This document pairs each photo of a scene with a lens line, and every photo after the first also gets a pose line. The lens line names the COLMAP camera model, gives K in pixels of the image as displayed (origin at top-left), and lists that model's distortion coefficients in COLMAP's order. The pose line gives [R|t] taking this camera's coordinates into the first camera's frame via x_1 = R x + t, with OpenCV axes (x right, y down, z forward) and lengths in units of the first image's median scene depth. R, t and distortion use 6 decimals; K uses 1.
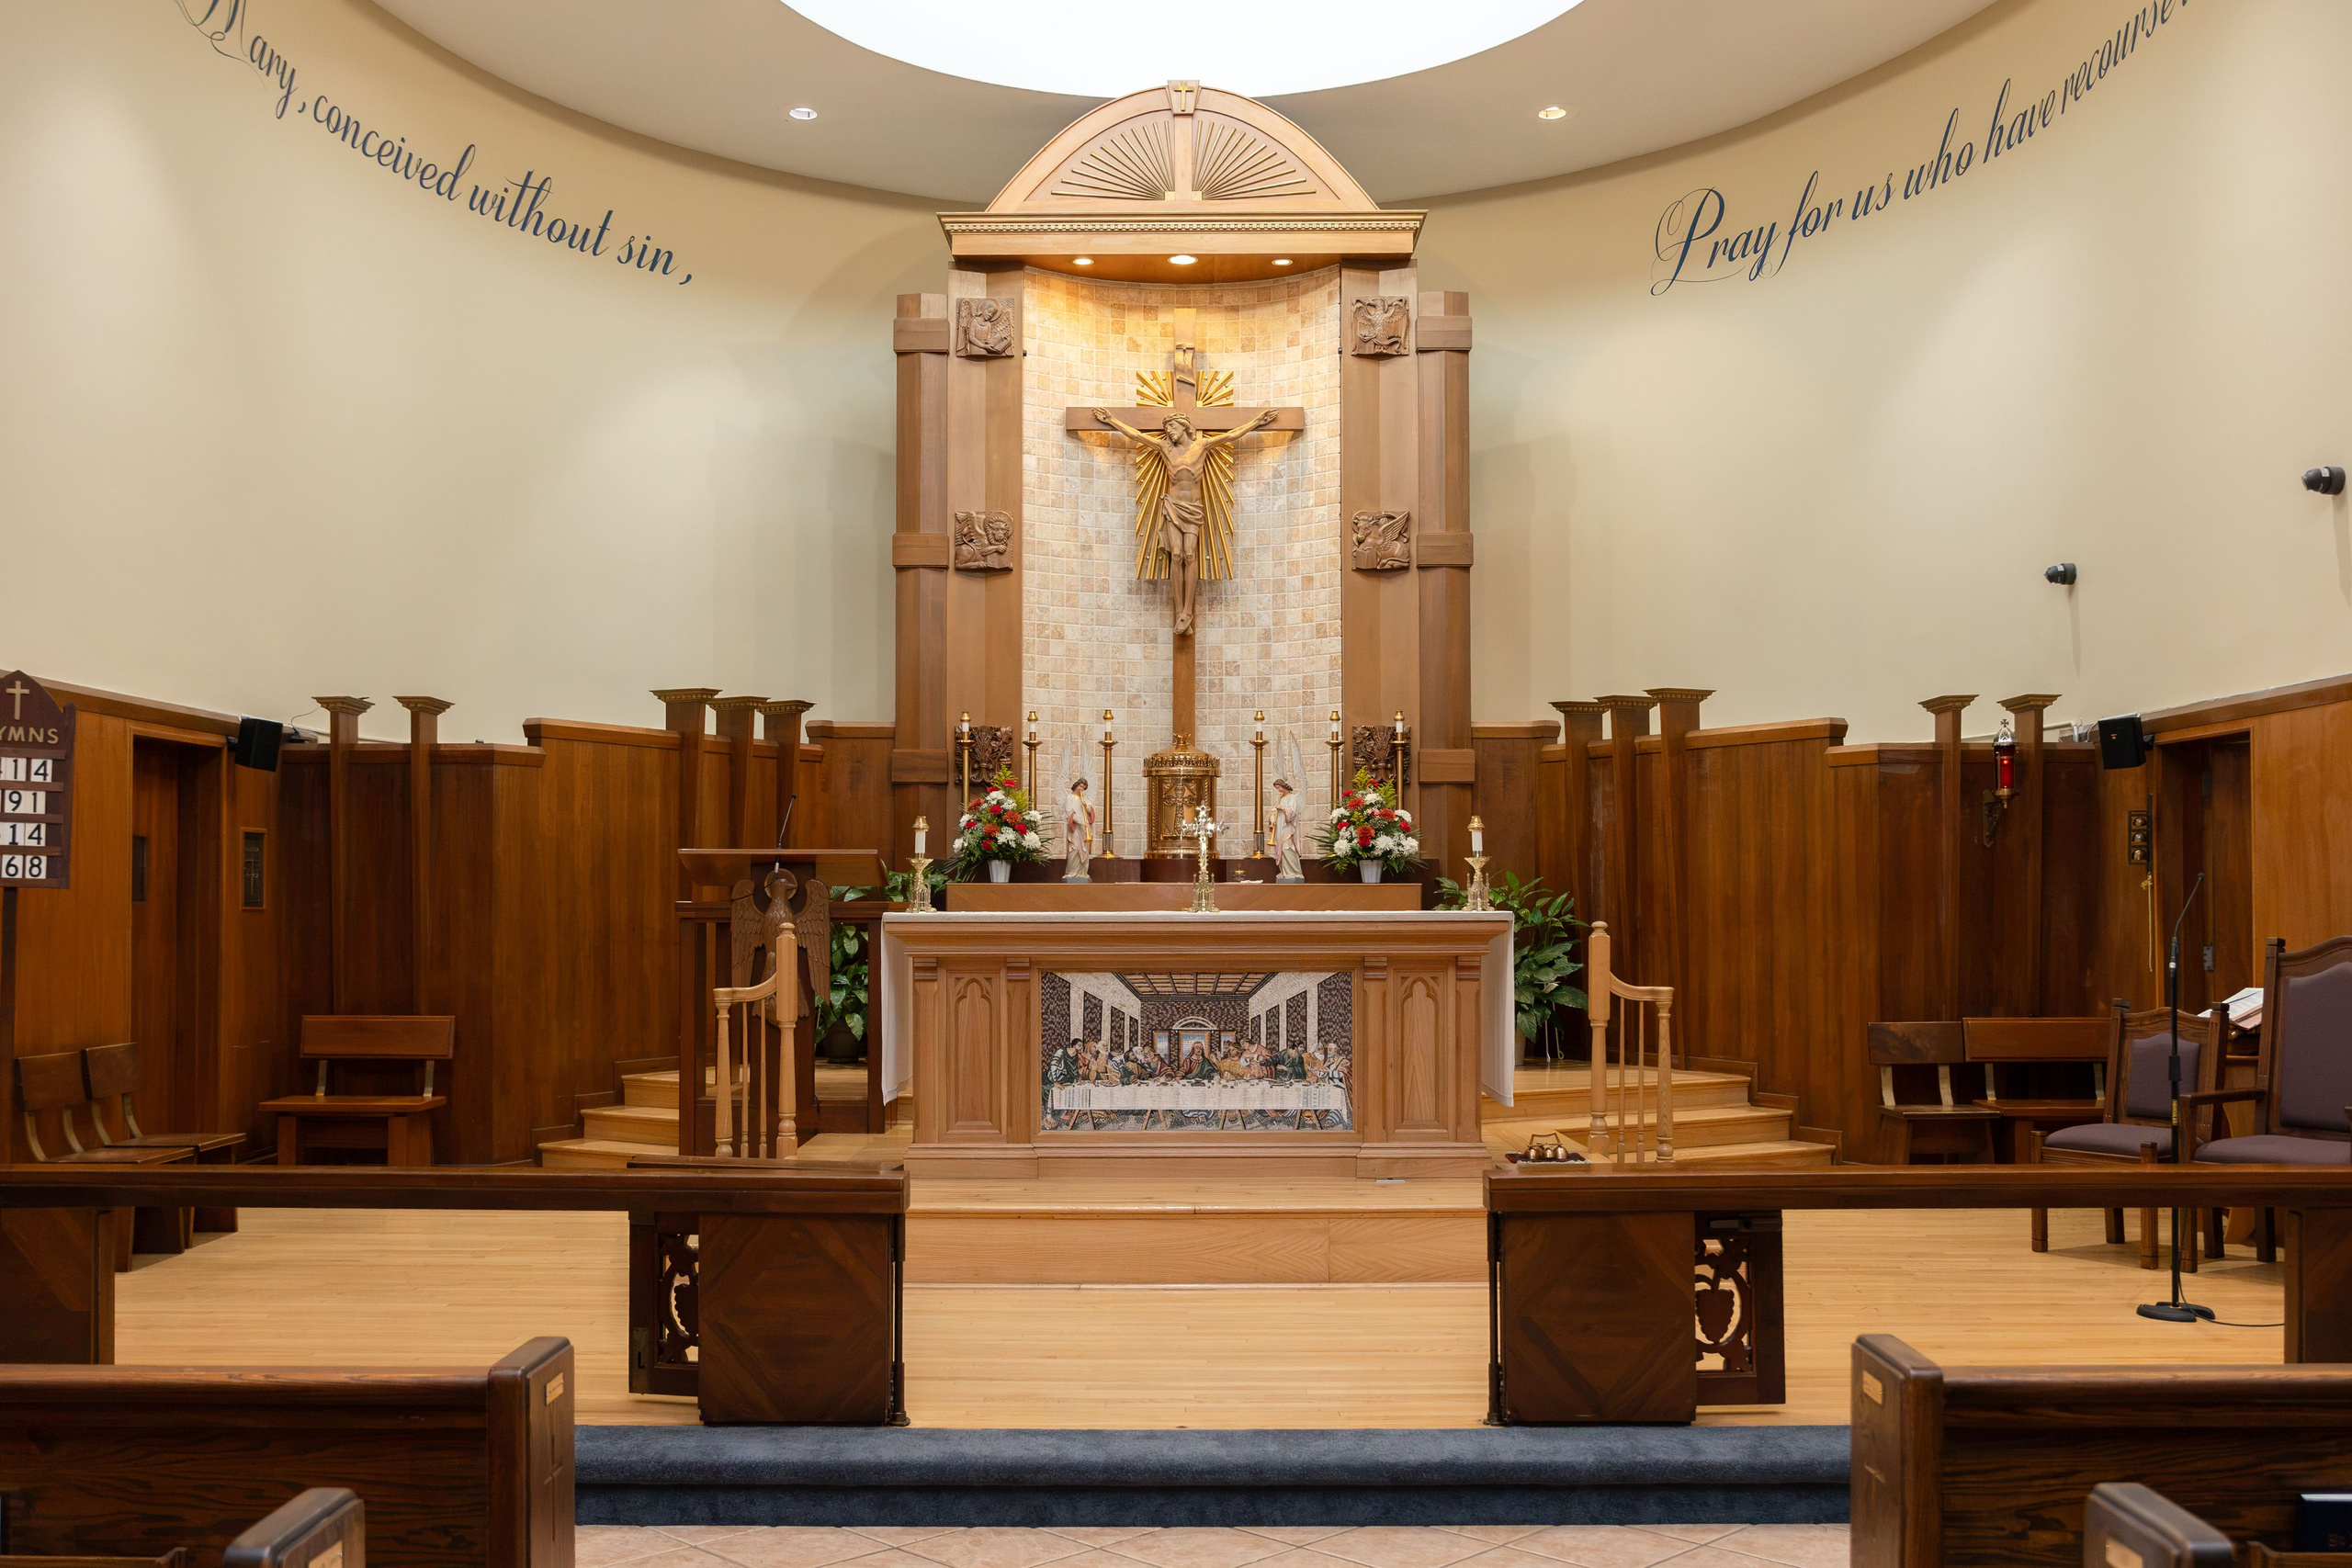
lens RADIAL K [[2030.4, 0, 1171.8], [0, 2030.4, 891.6], [0, 0, 1]] dist [-0.016525, -0.001616]
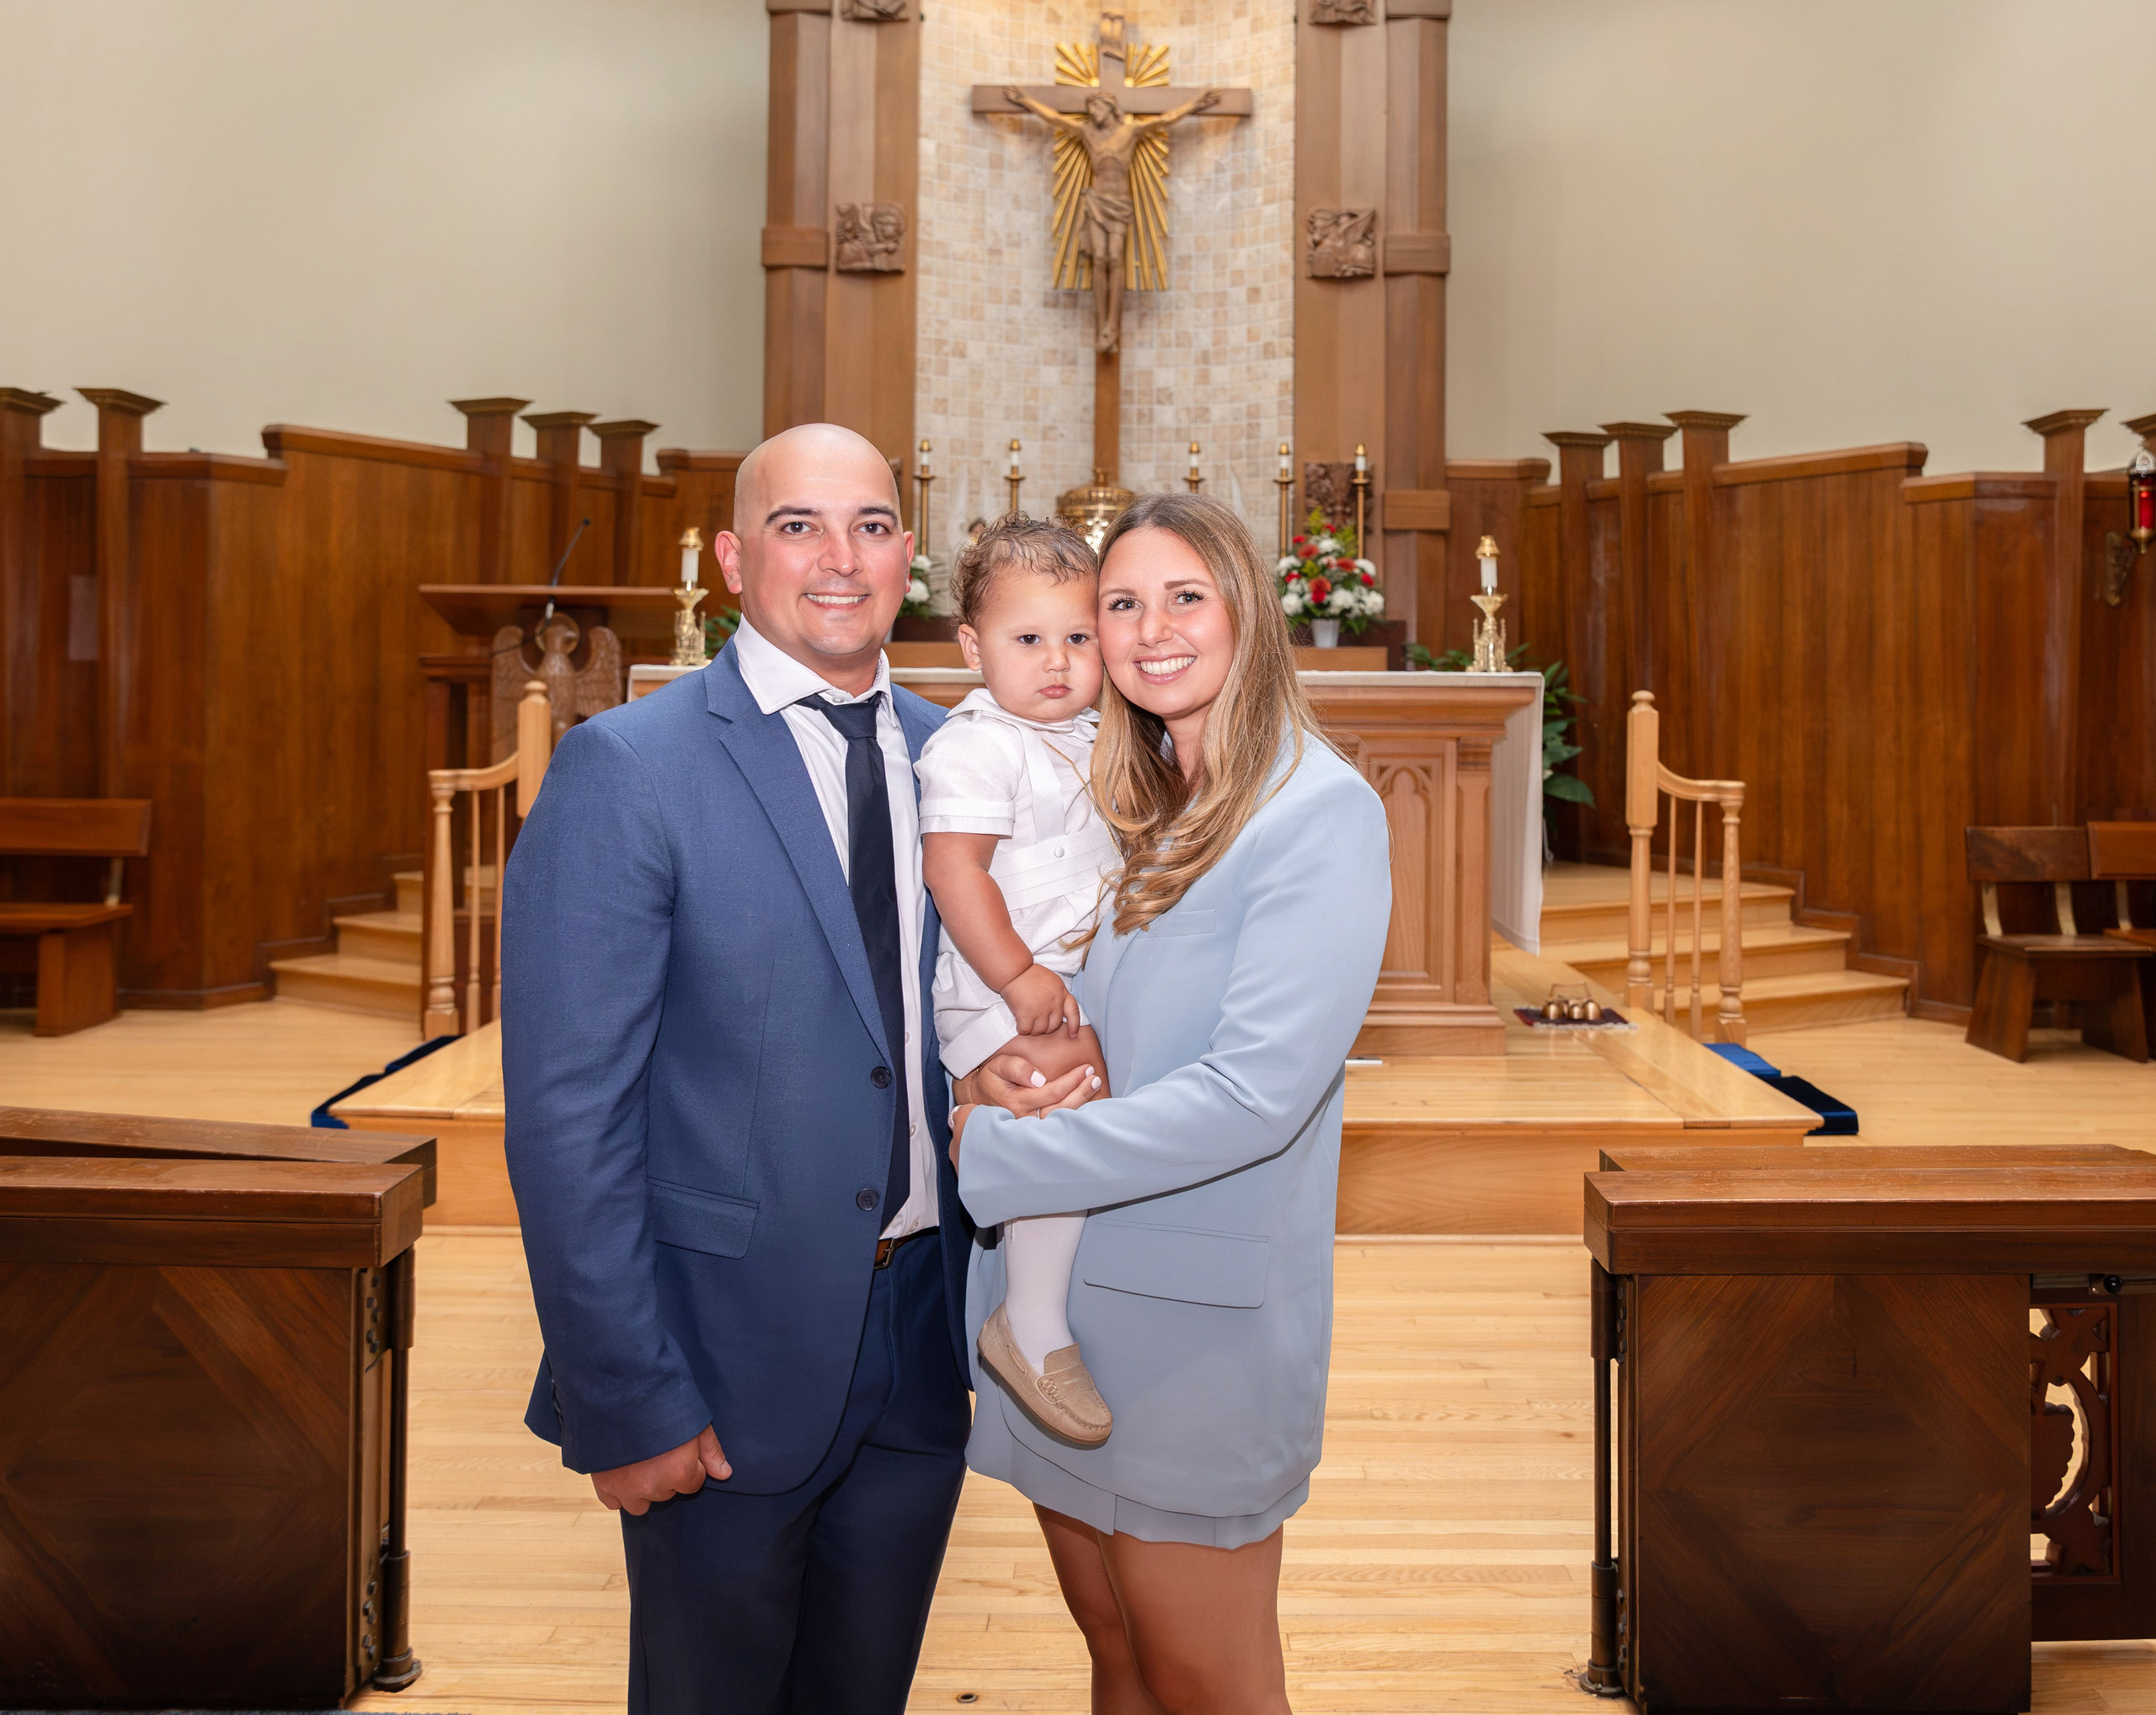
lens RADIAL K [[1851.5, 0, 1148.9], [0, 1851.5, 676.9], [0, 0, 1]] dist [-0.010149, -0.008630]
pose [[0.999888, 0.010834, 0.010314, 0.017248], [-0.010854, 0.999939, 0.001939, 0.006989], [-0.010293, -0.002051, 0.999945, 0.232166]]
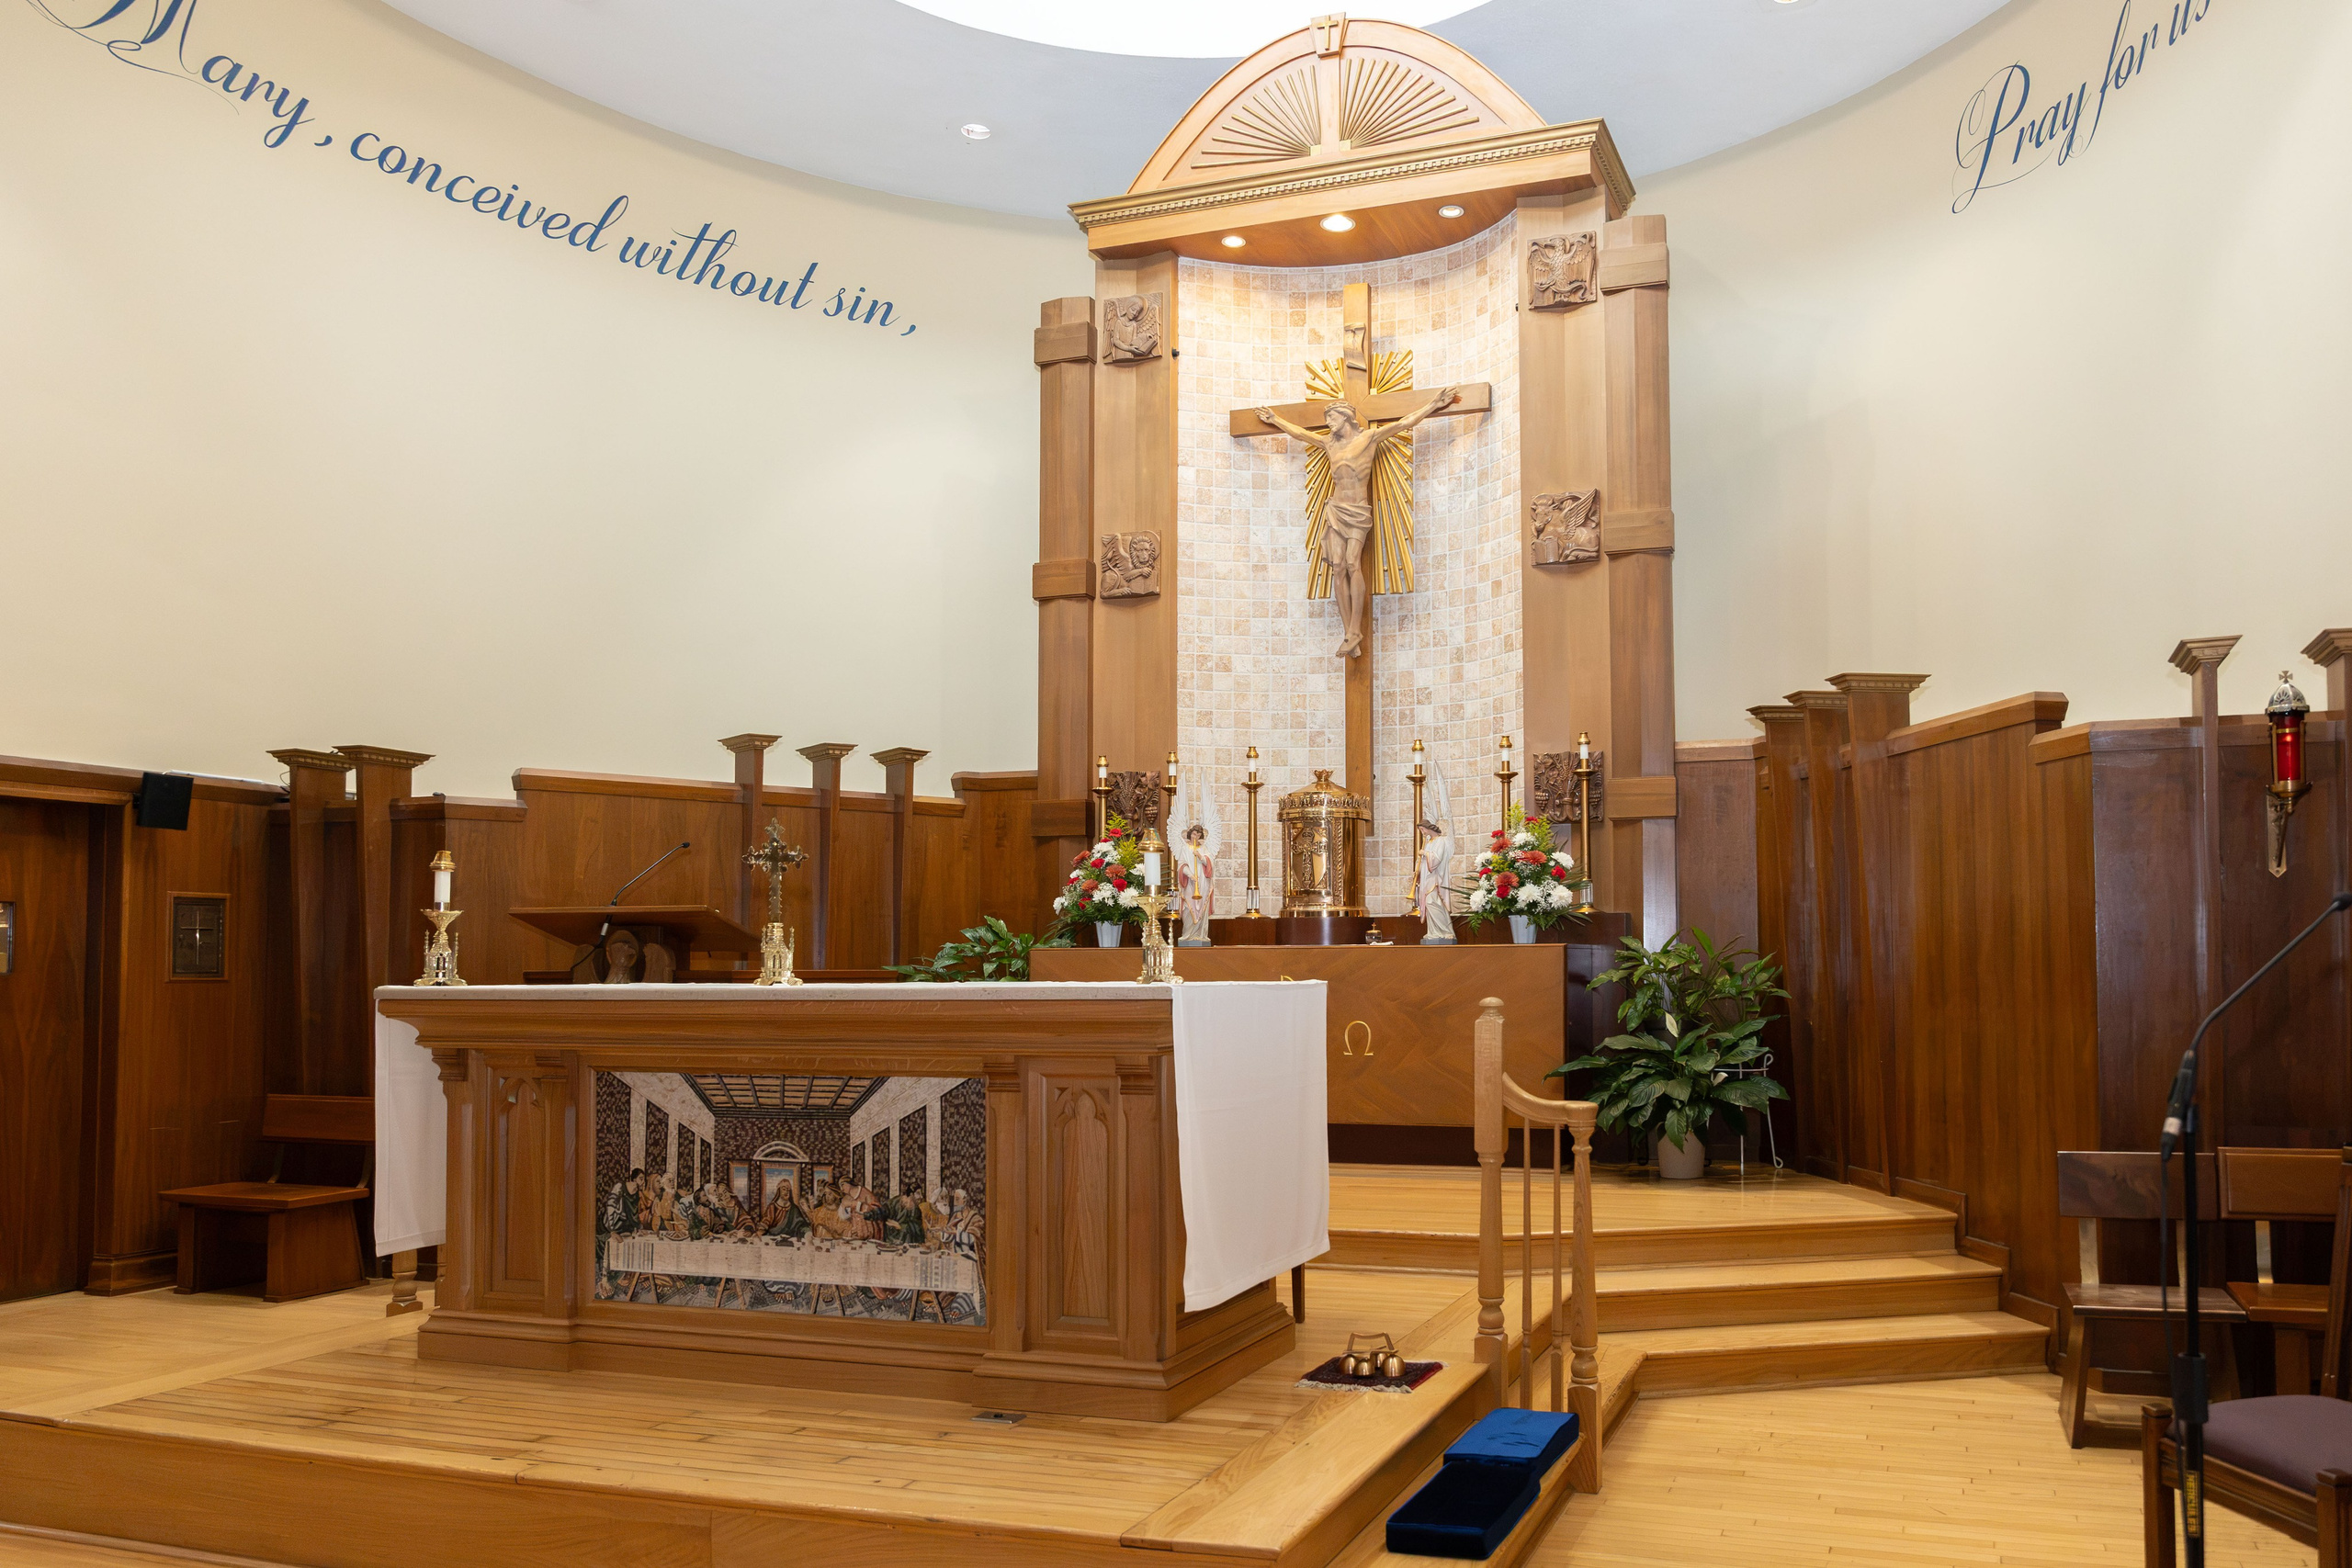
lens RADIAL K [[1652.0, 0, 1414.2], [0, 1652.0, 924.7], [0, 0, 1]] dist [-0.018670, -0.001126]
pose [[0.958701, -0.012028, -0.284161, 0.234310], [0.006057, 0.999742, -0.021884, 0.002255], [0.284351, 0.019259, 0.958527, 0.346538]]
